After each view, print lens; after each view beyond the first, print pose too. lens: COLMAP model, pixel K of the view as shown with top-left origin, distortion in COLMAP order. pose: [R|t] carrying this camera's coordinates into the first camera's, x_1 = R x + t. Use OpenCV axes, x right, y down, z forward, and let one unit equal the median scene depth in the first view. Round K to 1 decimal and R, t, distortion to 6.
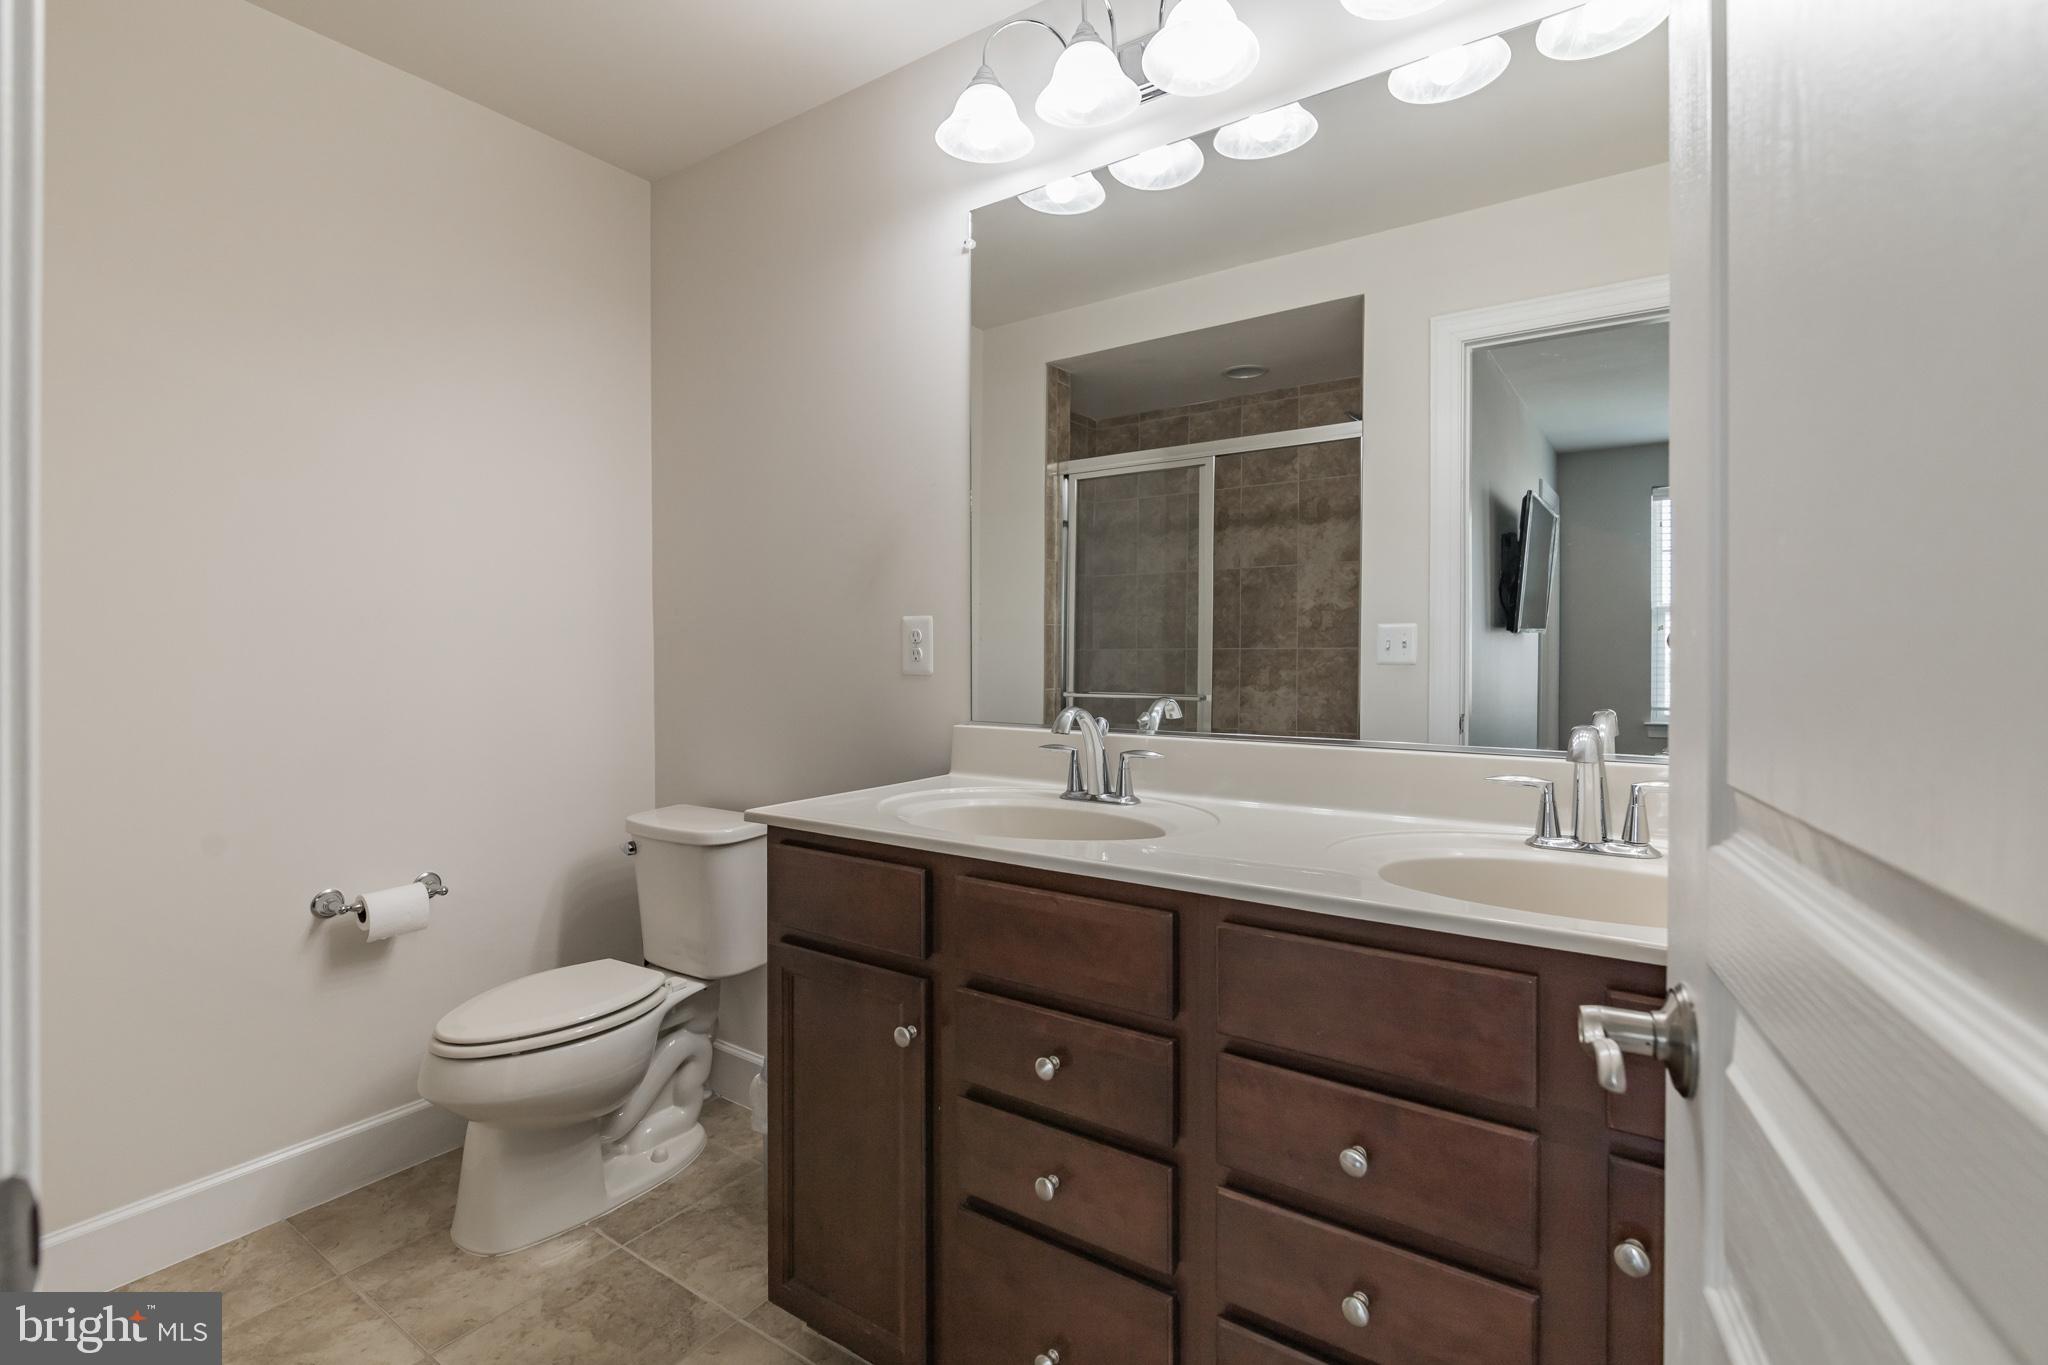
lens RADIAL K [[945.7, 0, 1025.7], [0, 945.7, 674.9], [0, 0, 1]] dist [-0.004249, -0.000218]
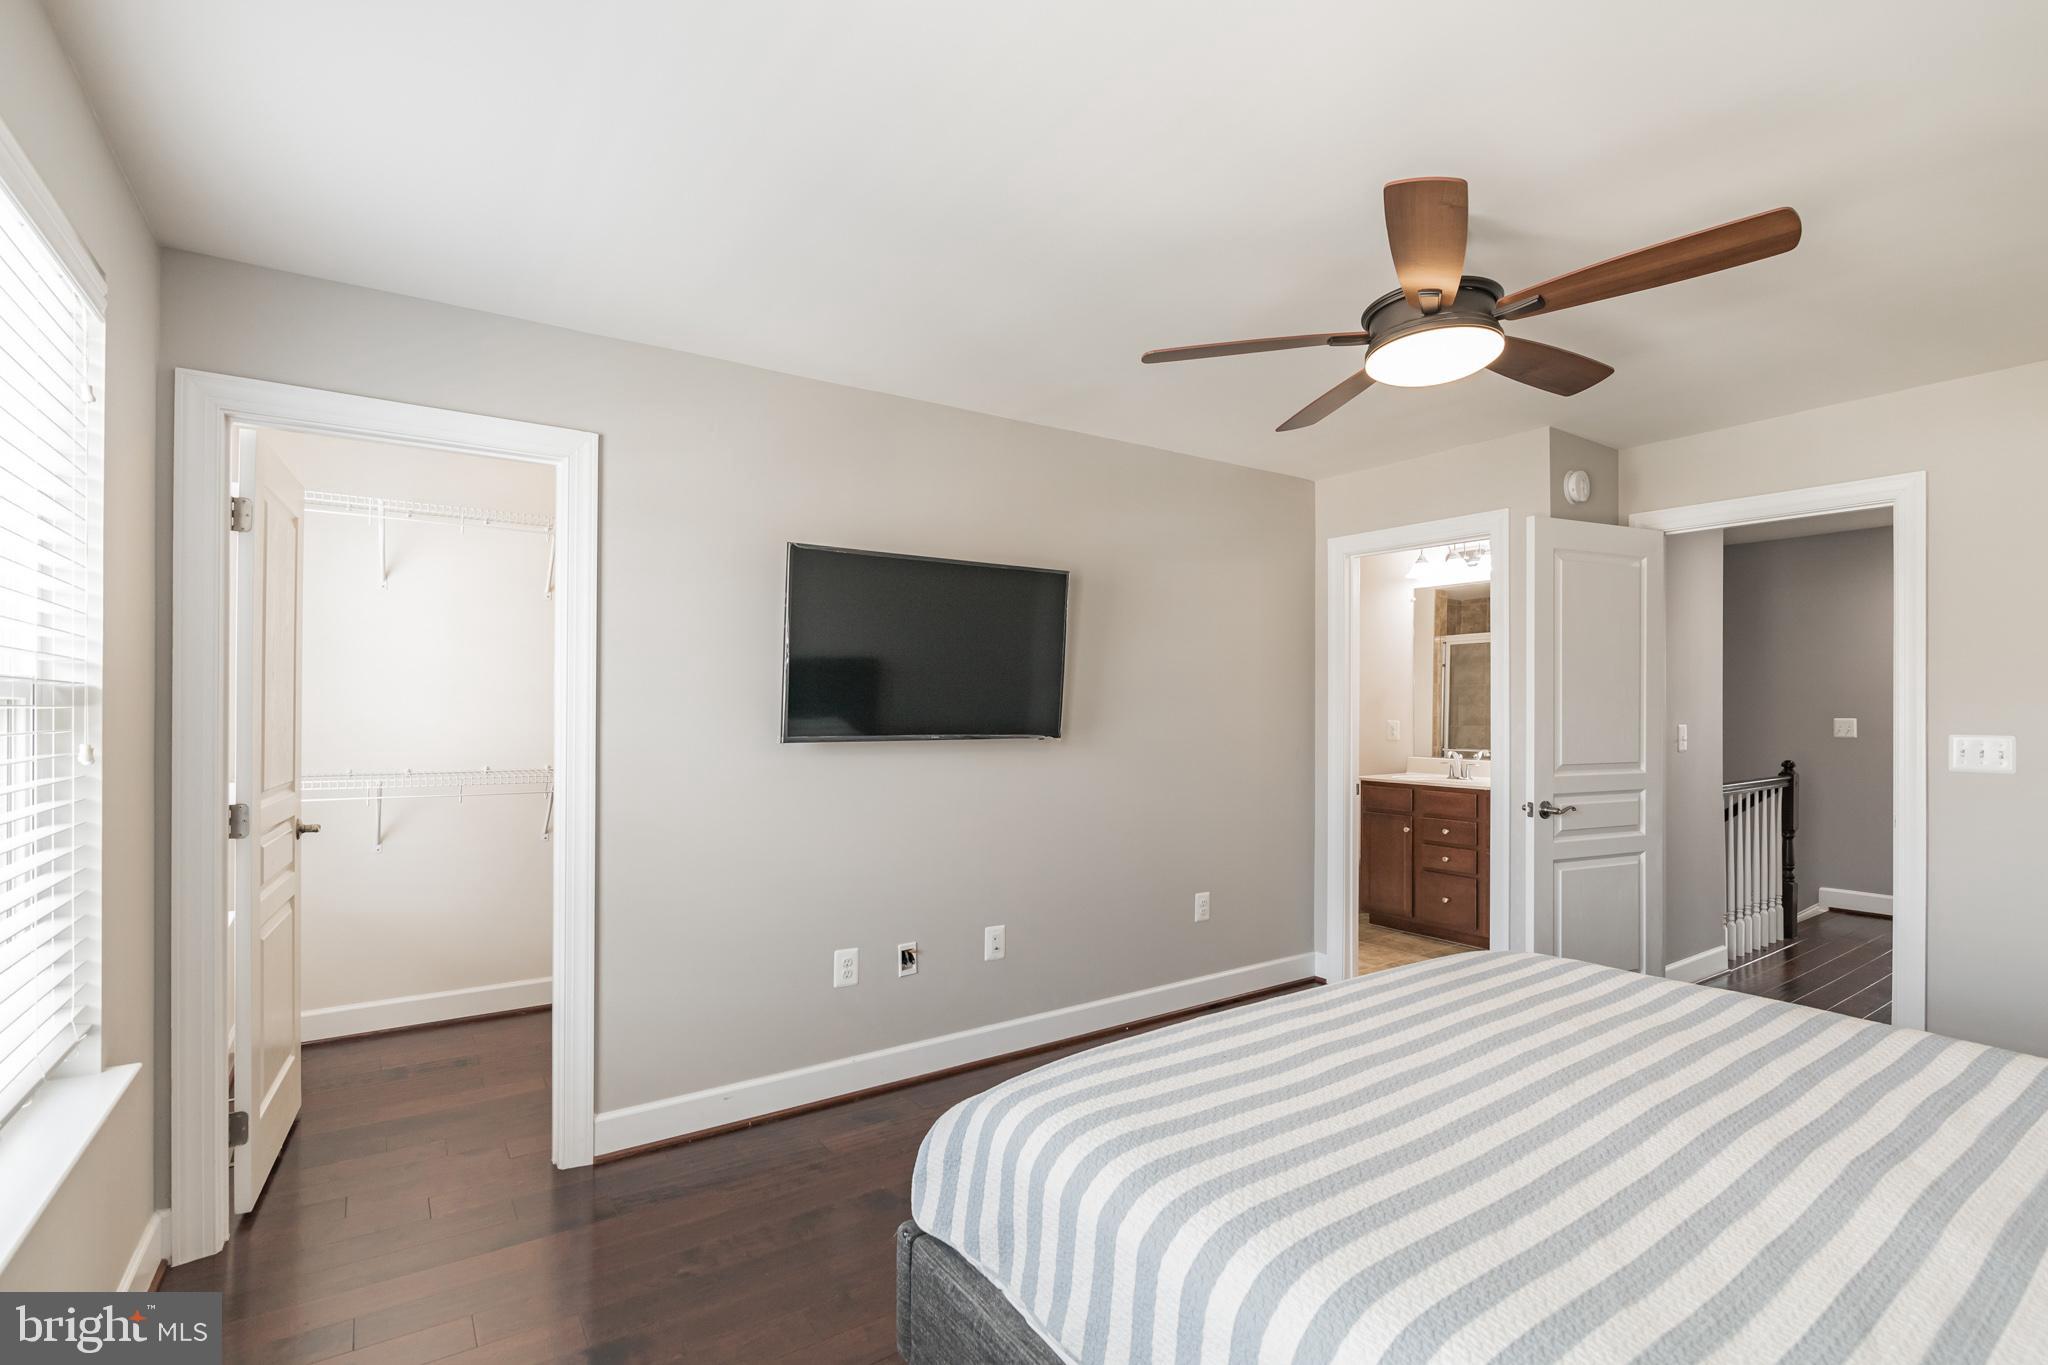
lens RADIAL K [[945.7, 0, 1050.1], [0, 945.7, 732.8], [0, 0, 1]] dist [-0.004249, -0.000218]
pose [[0.942685, 0.002910, -0.333670, -0.079470], [-0.003564, 0.999993, -0.001347, -0.009718], [0.333664, 0.002459, 0.942689, -1.221011]]
